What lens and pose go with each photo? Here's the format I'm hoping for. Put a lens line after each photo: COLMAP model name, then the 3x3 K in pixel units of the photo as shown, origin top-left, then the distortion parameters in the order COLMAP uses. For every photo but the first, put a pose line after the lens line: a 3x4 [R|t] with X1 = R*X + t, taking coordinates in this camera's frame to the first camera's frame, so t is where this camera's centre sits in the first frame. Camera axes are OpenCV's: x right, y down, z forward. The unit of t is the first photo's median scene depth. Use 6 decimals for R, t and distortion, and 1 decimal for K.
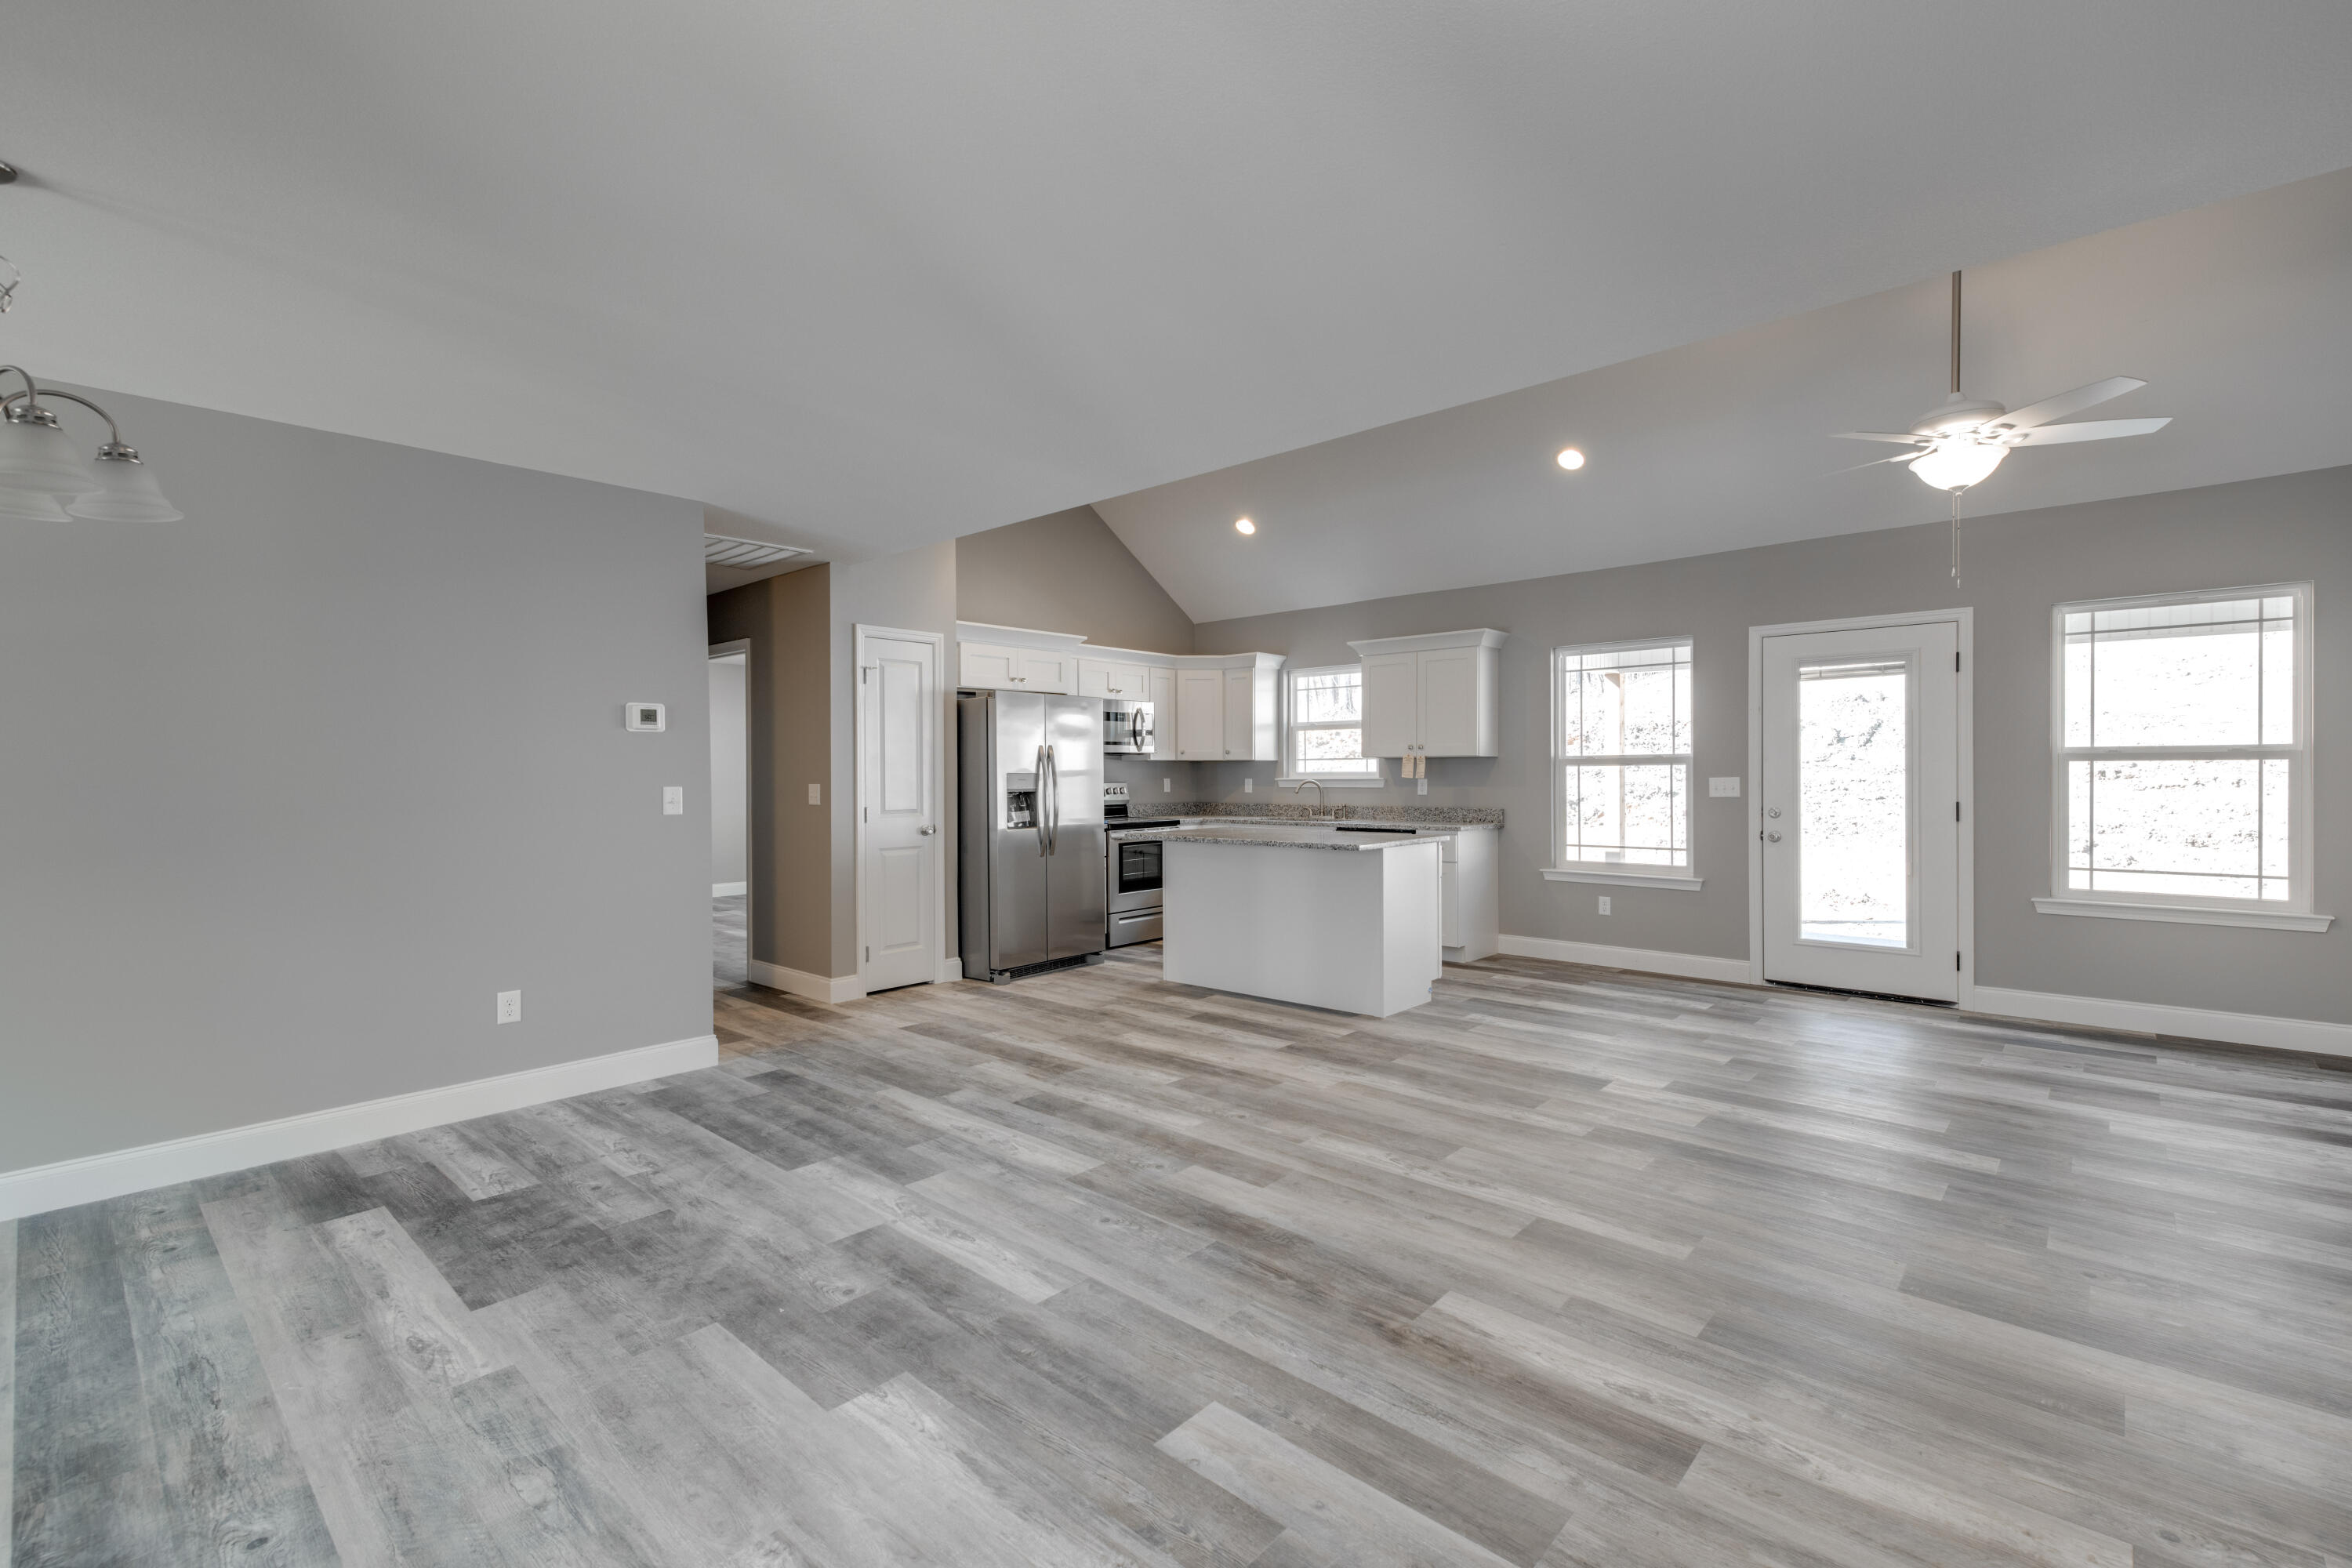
lens RADIAL K [[1031.3, 0, 1178.3], [0, 1031.3, 776.3], [0, 0, 1]] dist [0.019209, -0.007603]
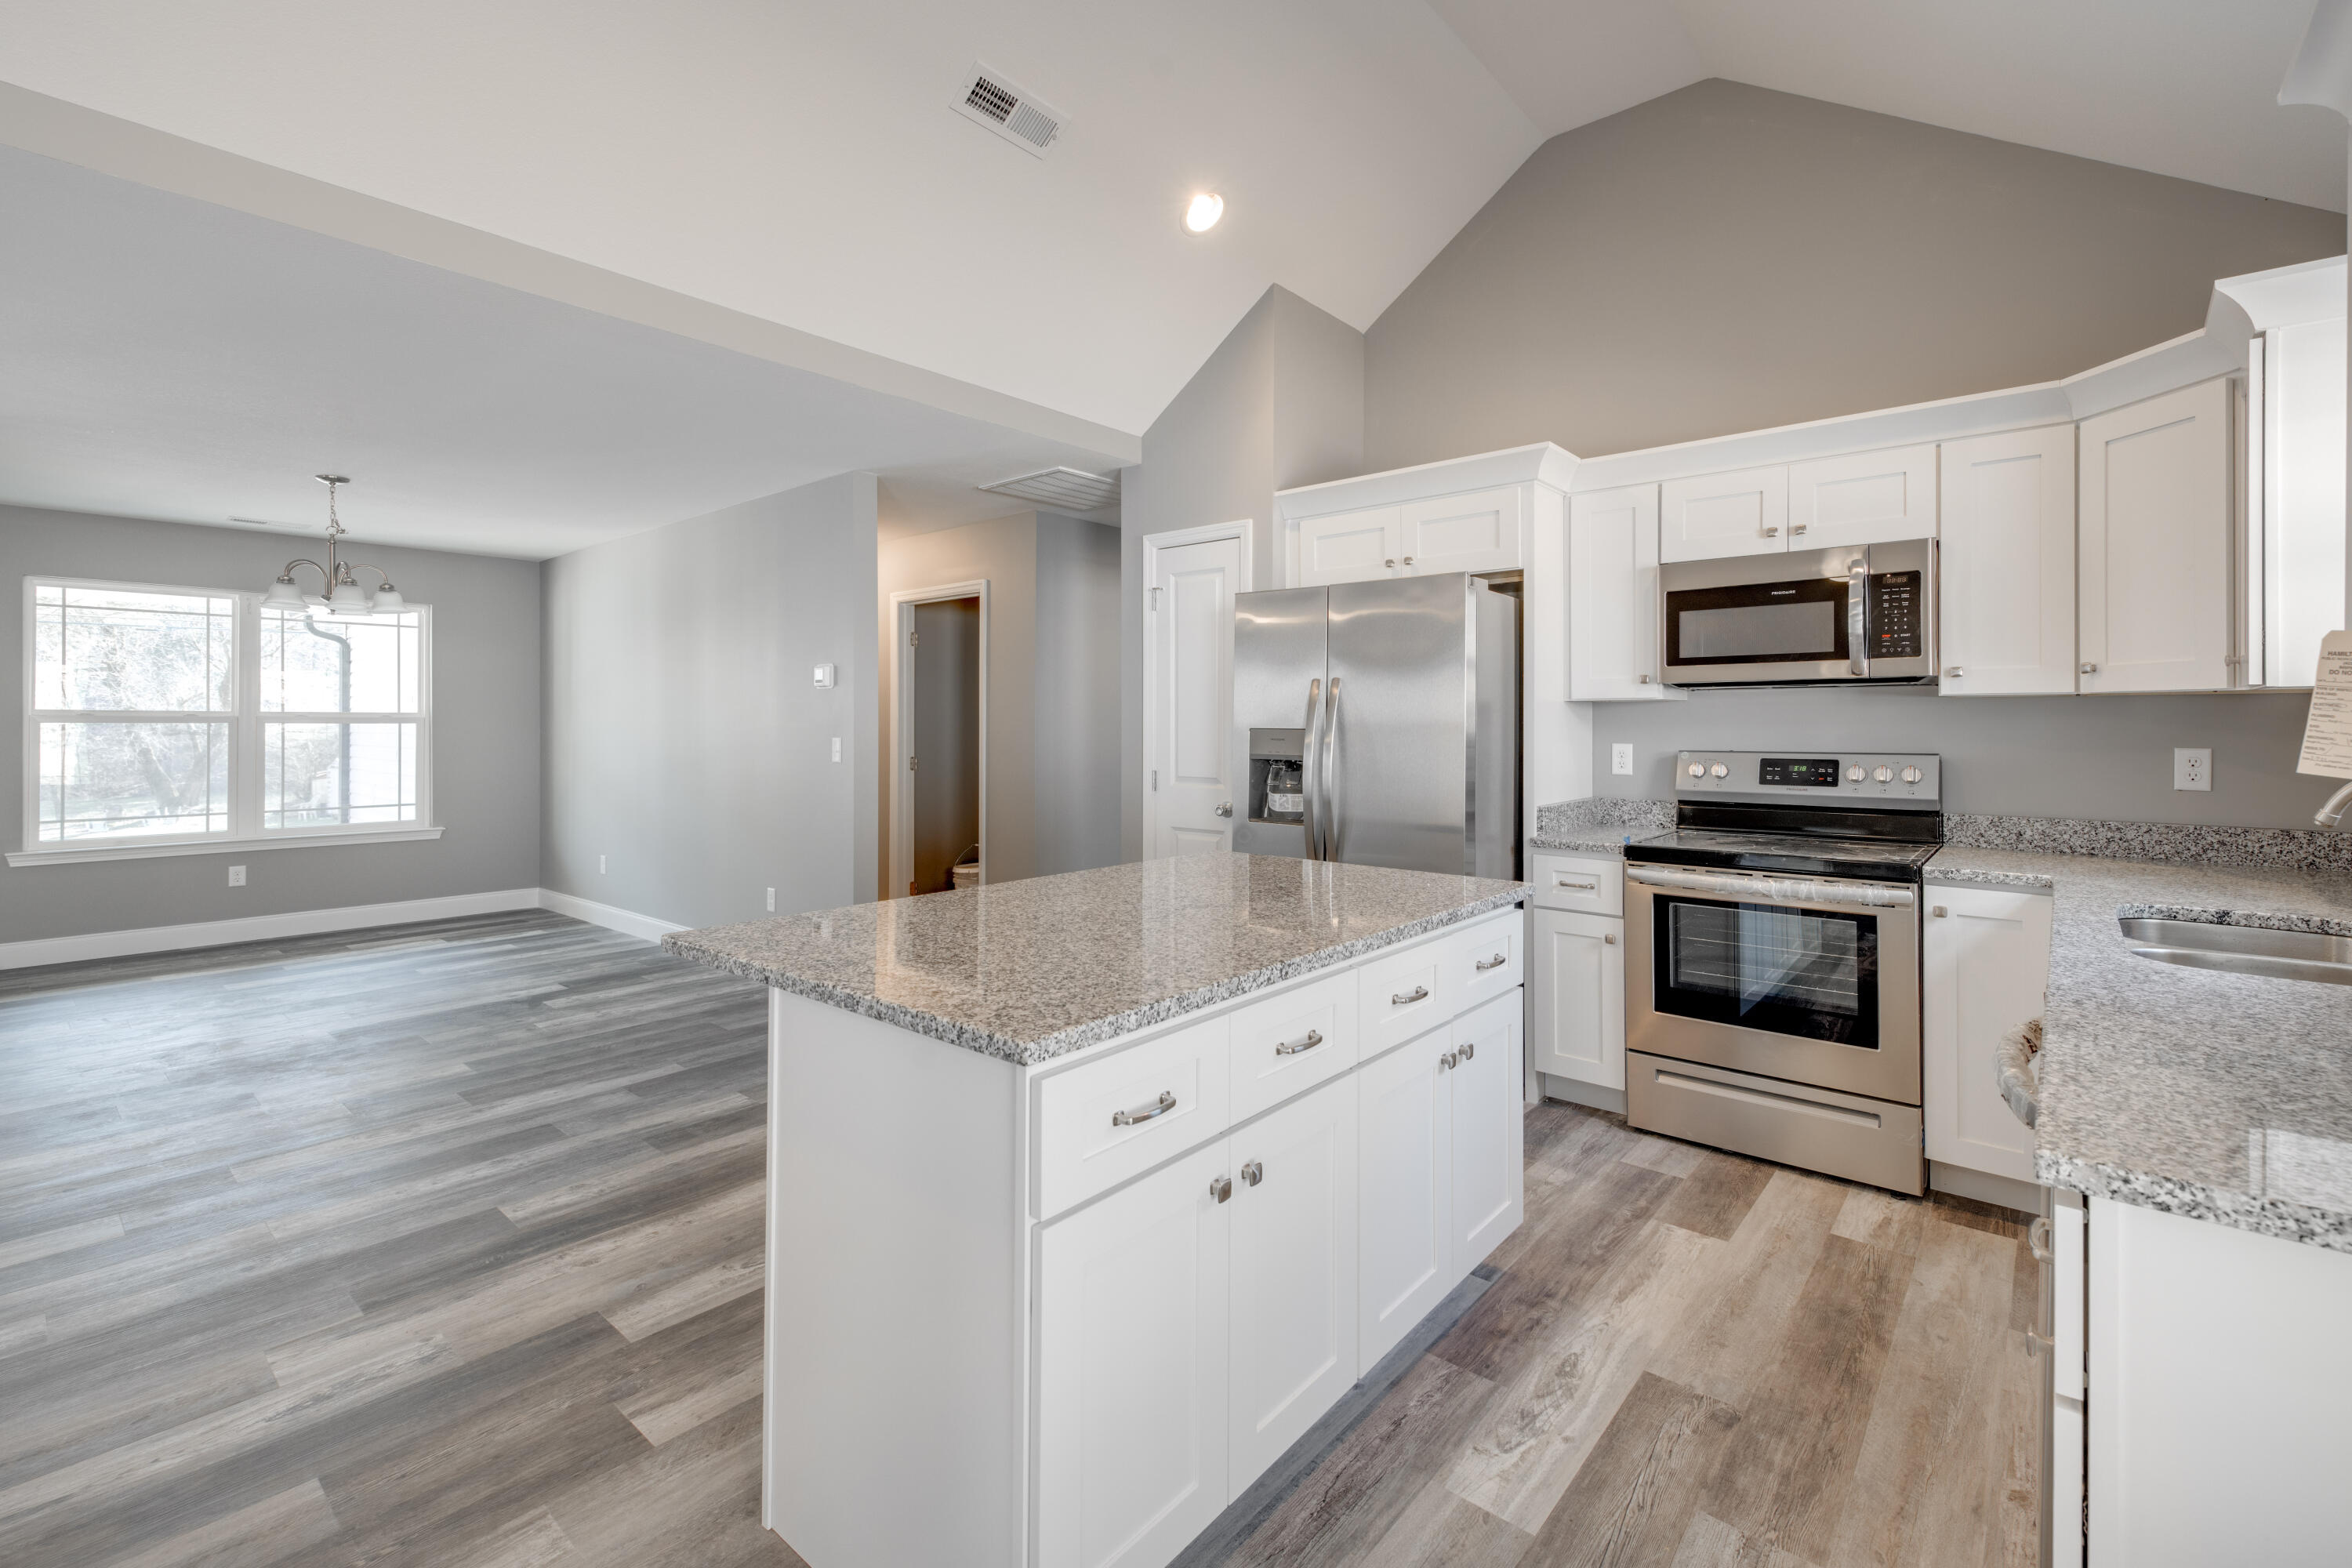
lens RADIAL K [[1021.5, 0, 1188.5], [0, 1021.5, 721.0], [0, 0, 1]] dist [0.017955, -0.007166]
pose [[0.028652, 0.001872, -0.999588, 0.458538], [-0.006012, 0.999980, 0.001700, -0.008174], [0.999571, 0.005961, 0.028662, 1.001591]]
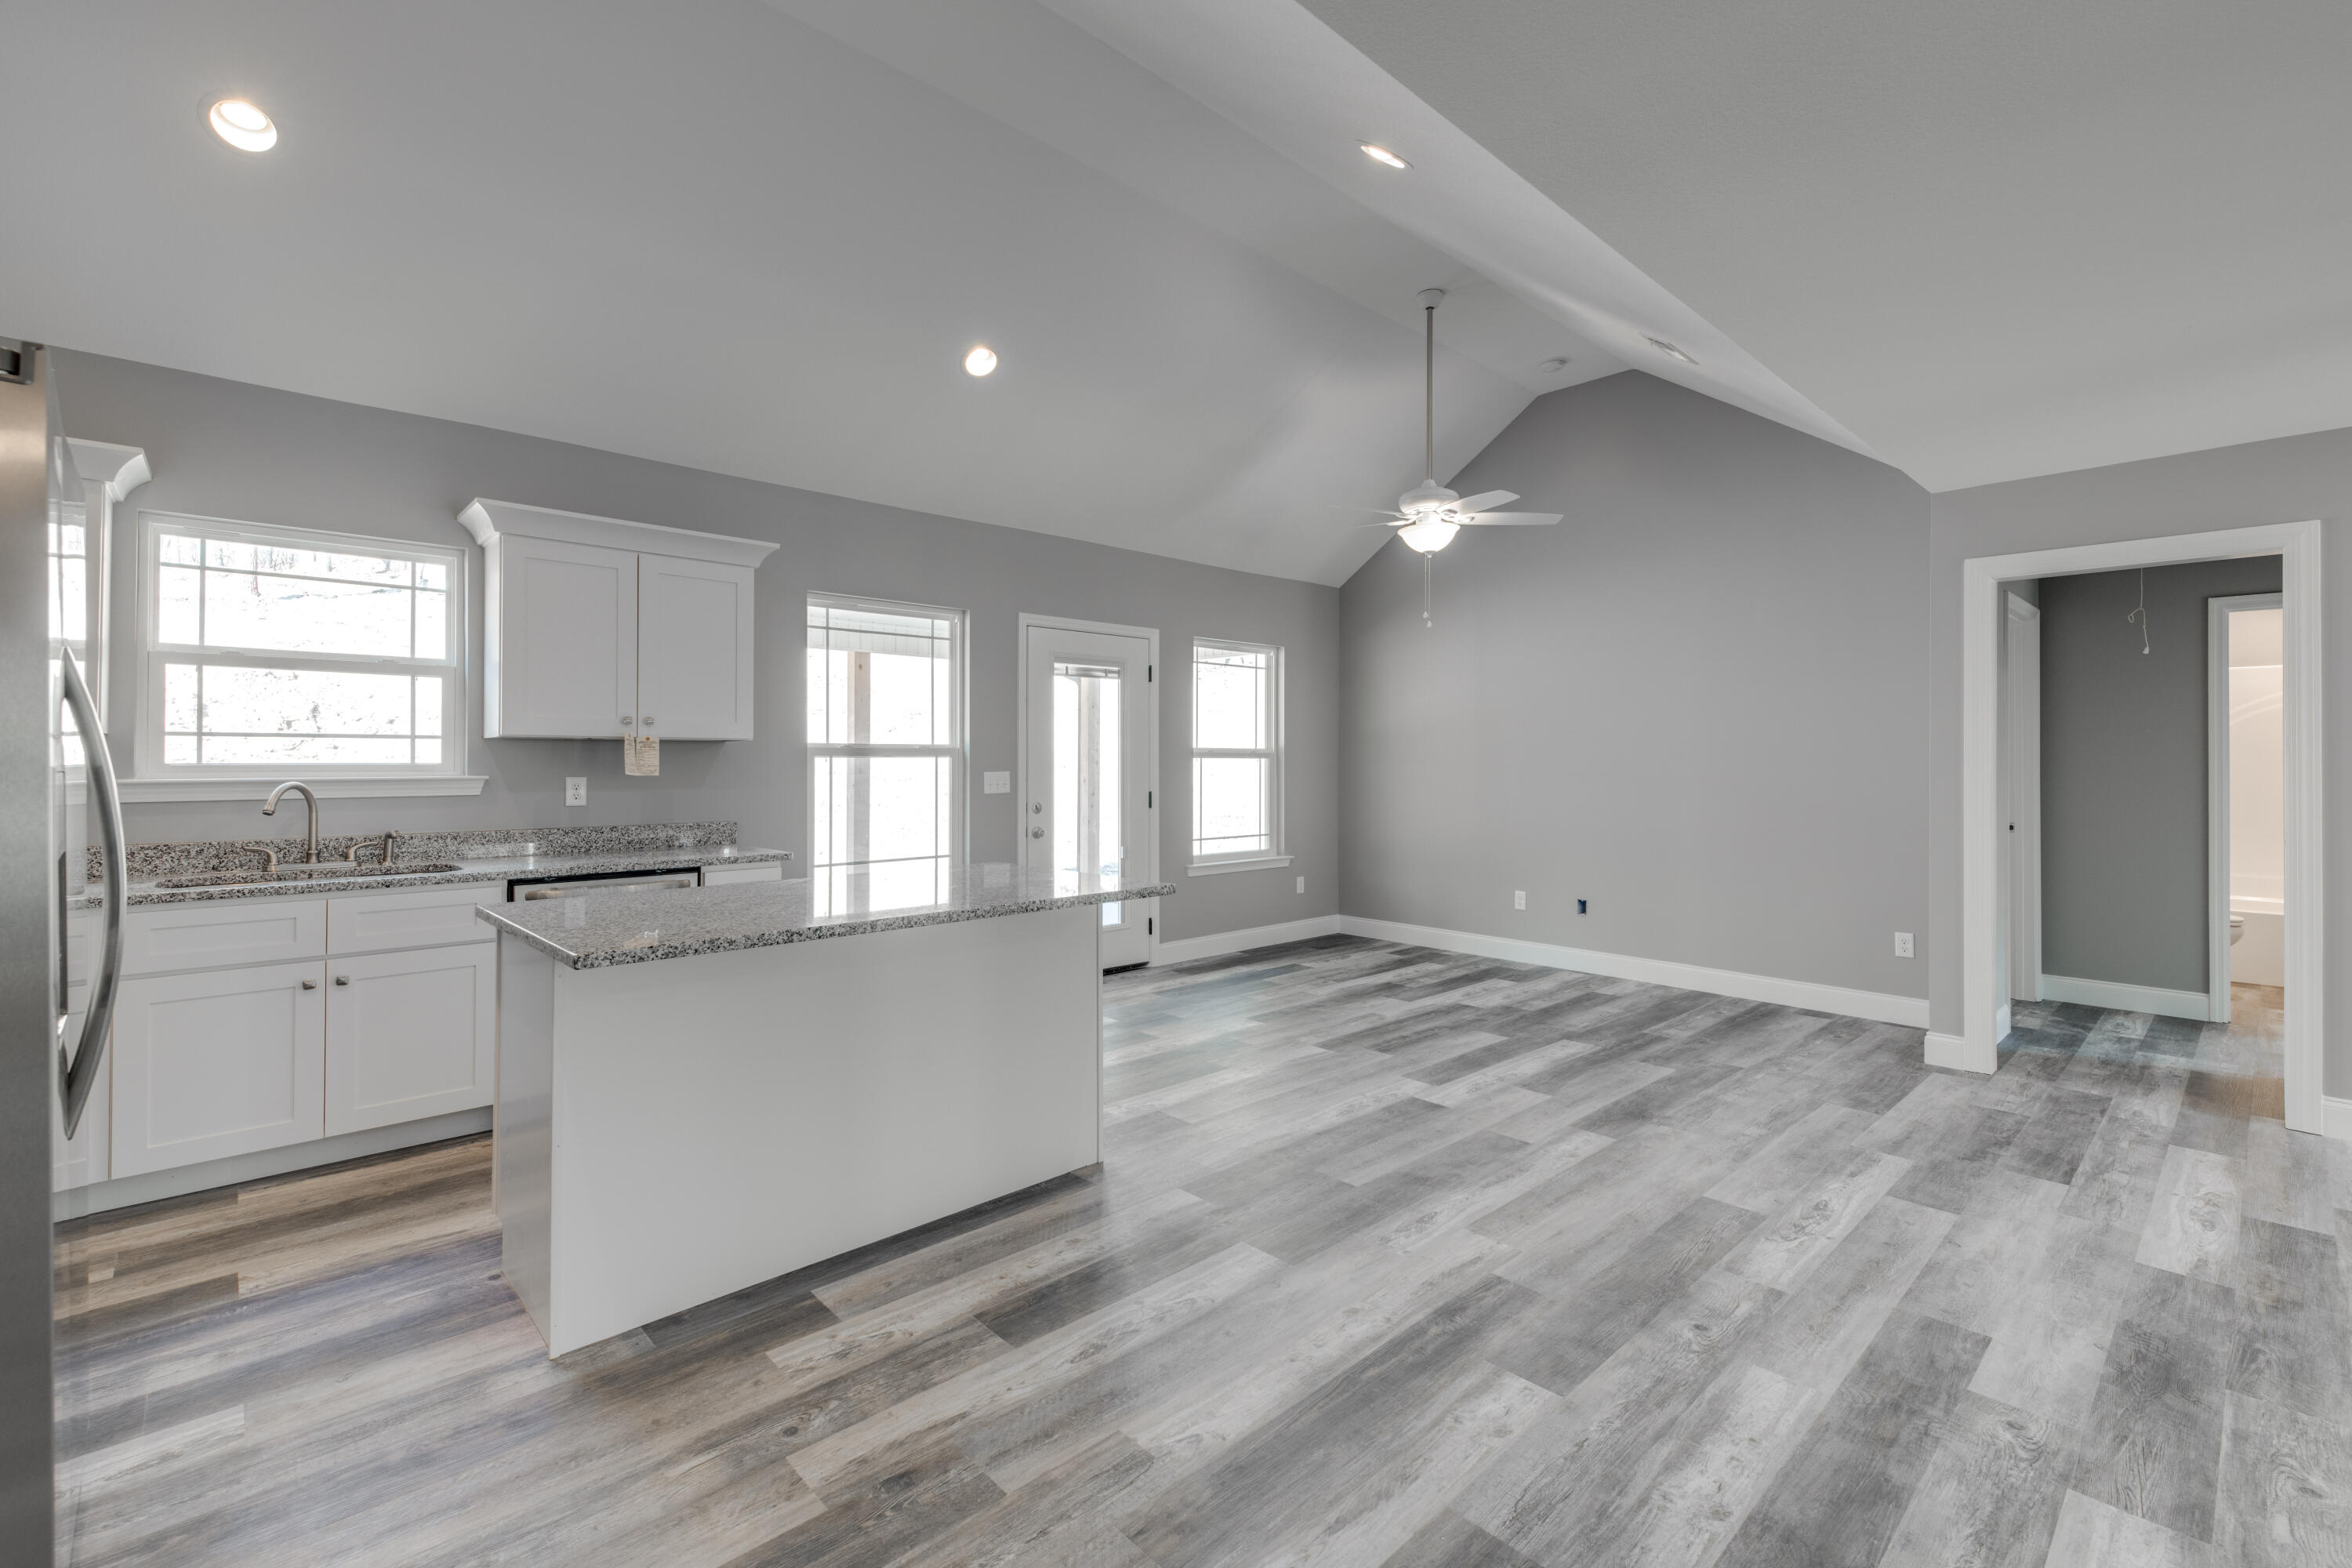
lens RADIAL K [[1016.0, 0, 1180.9], [0, 1016.0, 743.6], [0, 0, 1]] dist [0.018366, -0.007836]
pose [[0.081722, 0.022309, 0.996405, -0.371588], [0.002554, 0.999741, -0.022593, -0.003060], [-0.996652, 0.004391, 0.081643, 0.807321]]
